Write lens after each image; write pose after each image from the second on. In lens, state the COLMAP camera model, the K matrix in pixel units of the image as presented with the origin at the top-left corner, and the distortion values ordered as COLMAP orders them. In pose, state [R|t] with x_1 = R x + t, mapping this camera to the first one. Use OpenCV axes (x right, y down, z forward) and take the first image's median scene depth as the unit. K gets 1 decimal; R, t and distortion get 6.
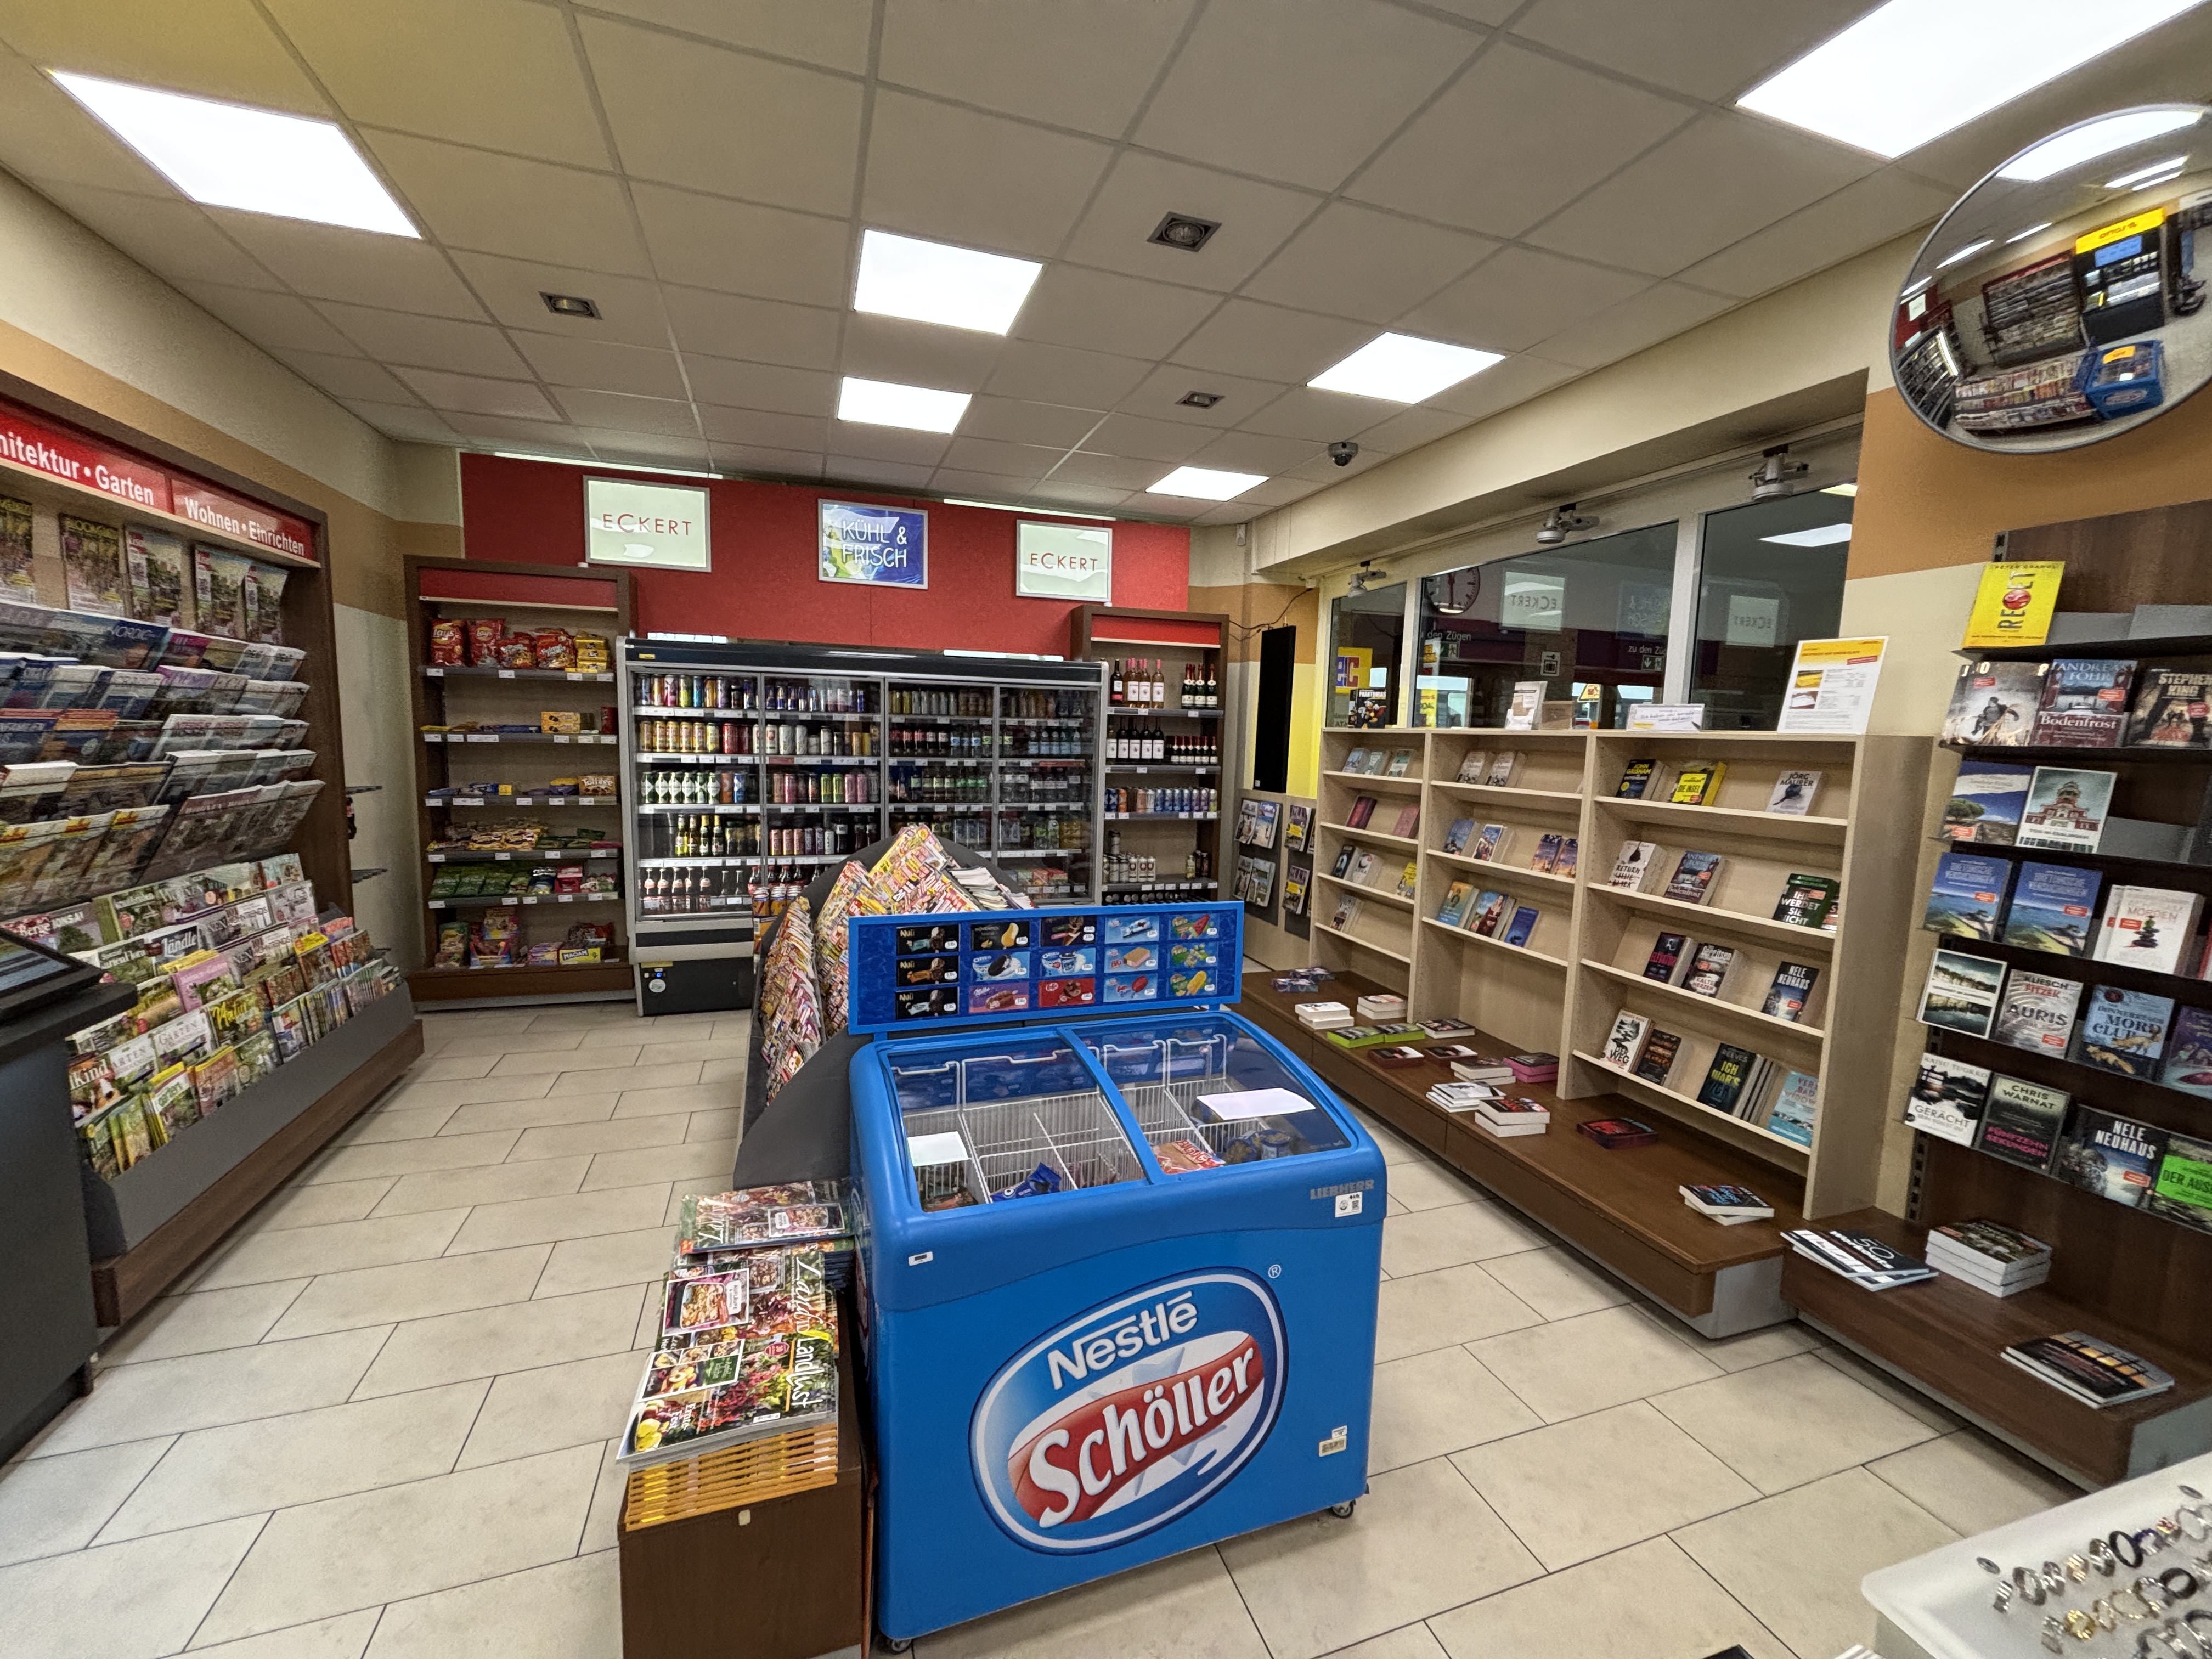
lens RADIAL K [[898.8, 0, 1098.2], [0, 898.8, 828.3], [0, 0, 1]] dist [-0.000966, -0.000336]
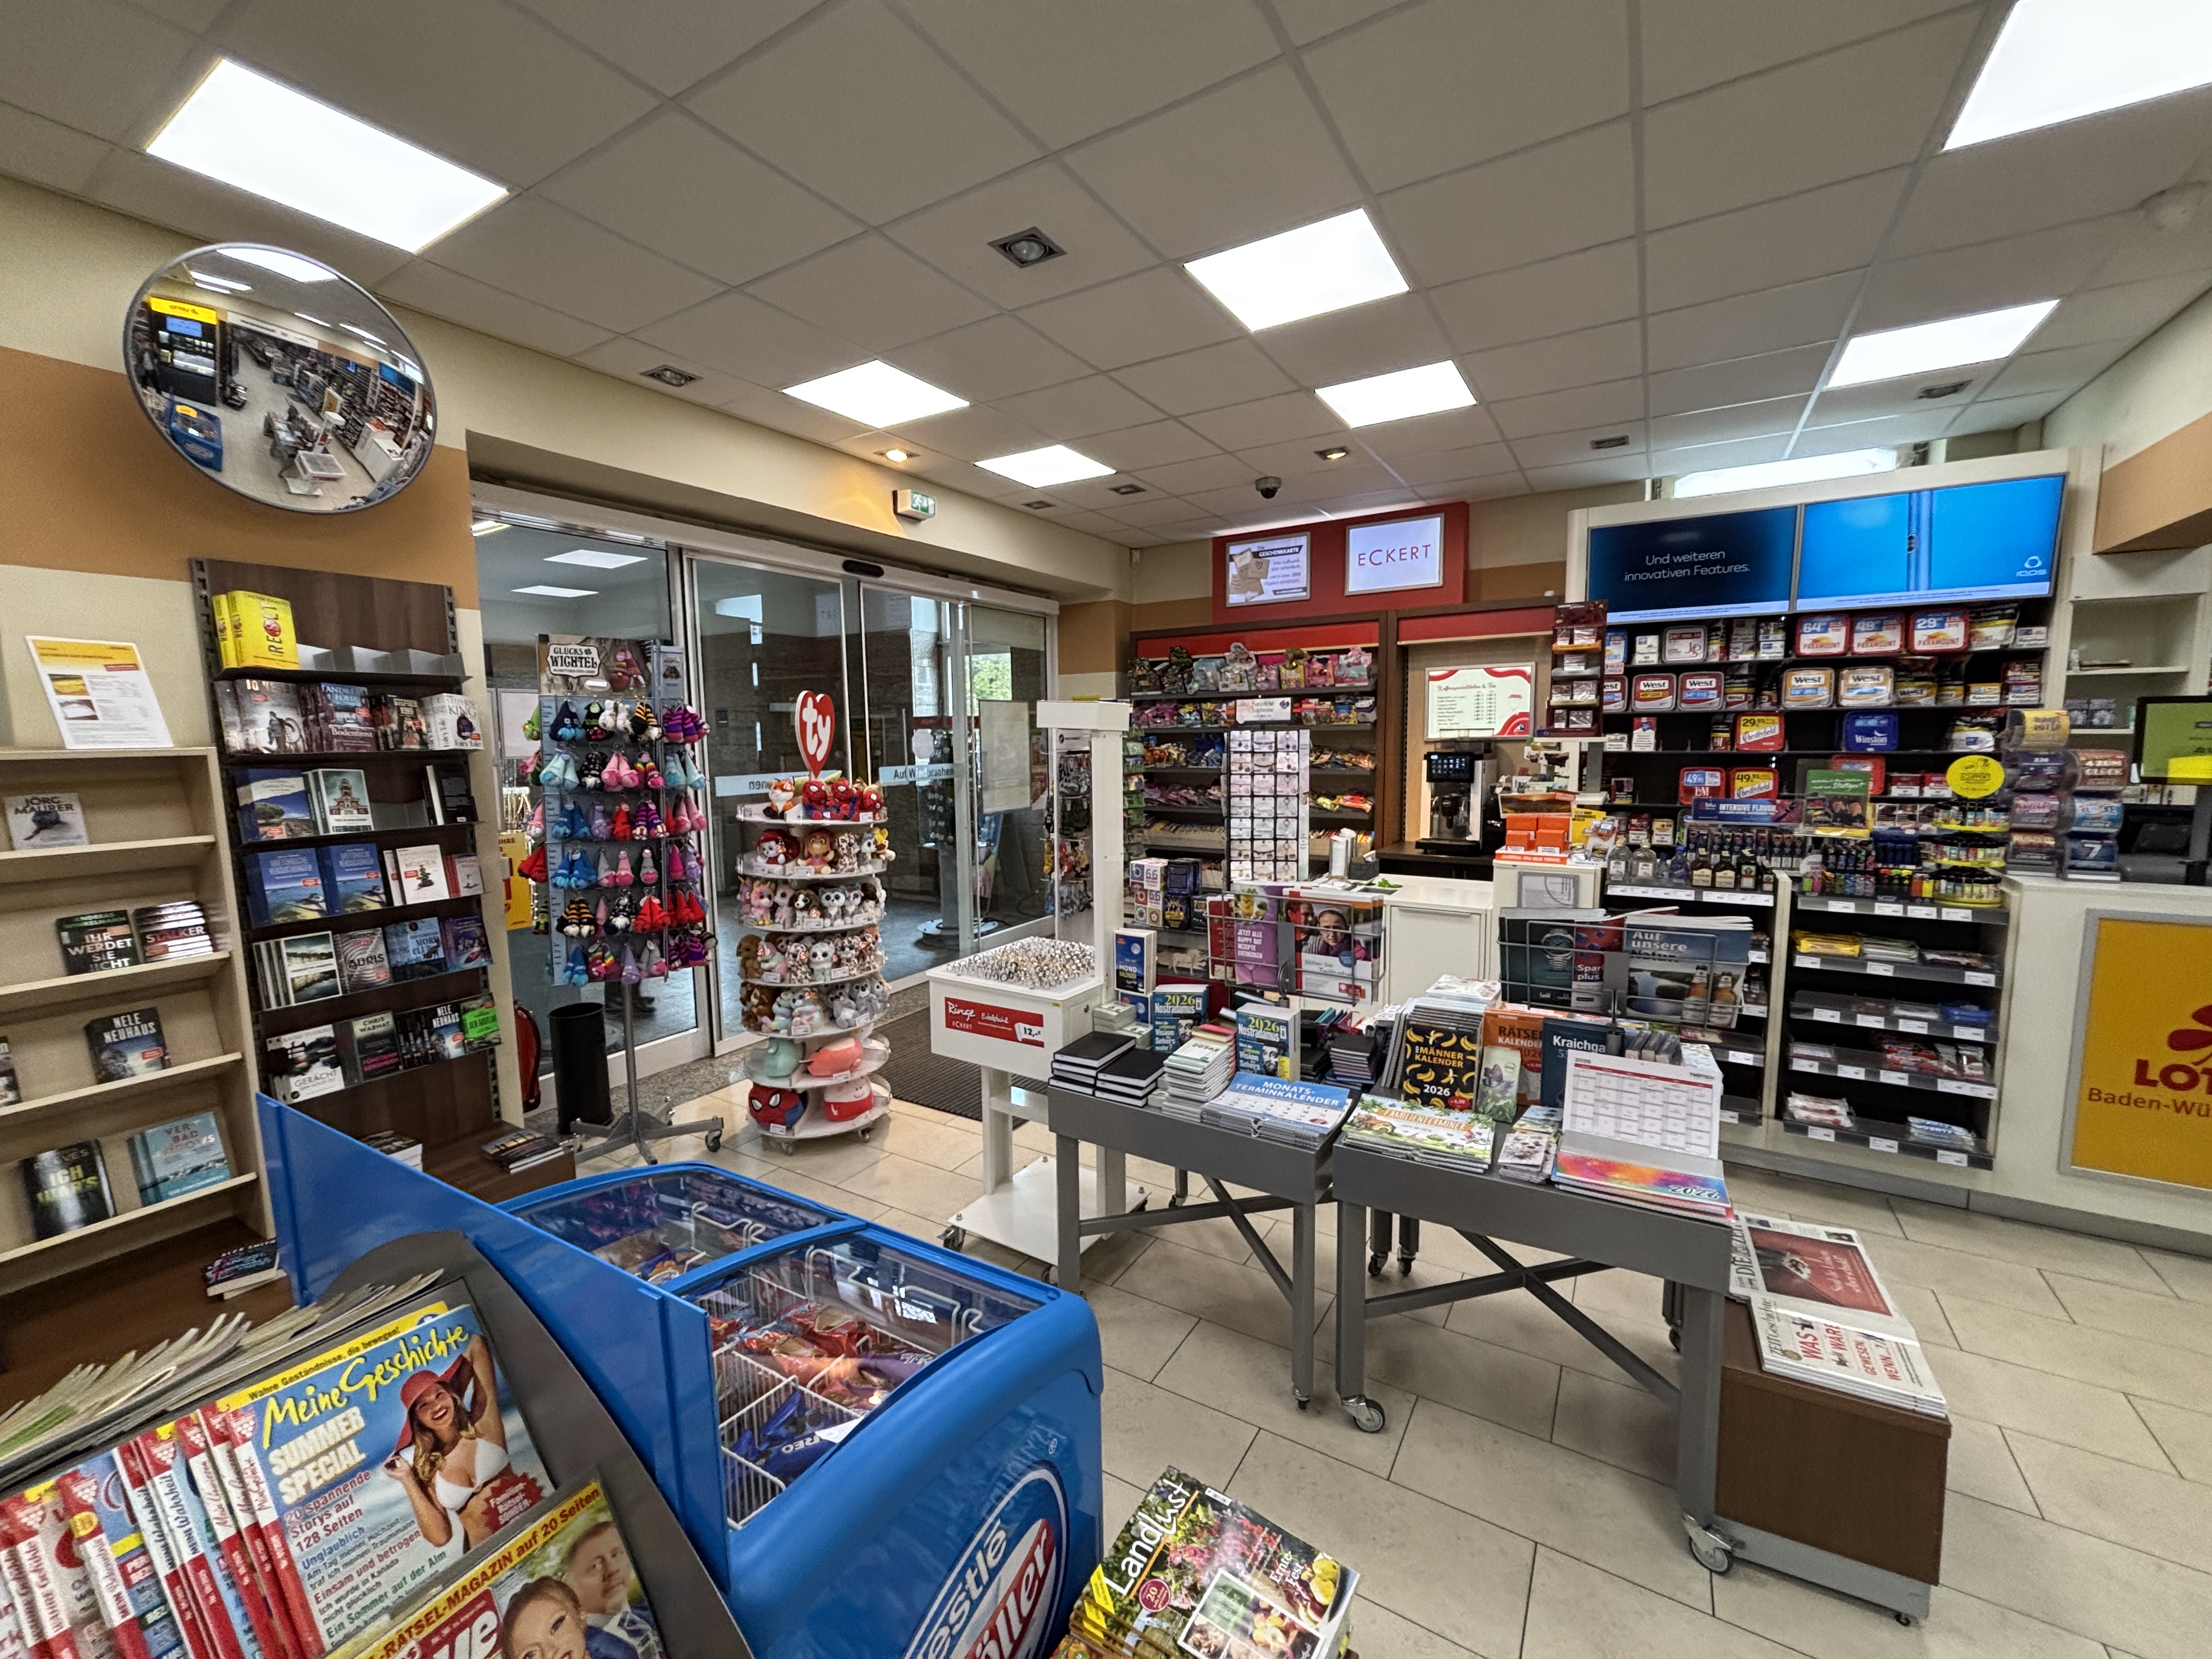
lens RADIAL K [[898.8, 0, 1102.9], [0, 898.8, 832.3], [0, 0, 1]] dist [-0.000966, -0.000336]
pose [[-0.640109, -0.101014, 0.761615, -0.582447], [0.083777, 0.976230, 0.199890, -0.140124], [-0.763703, 0.191757, -0.616431, 0.953736]]
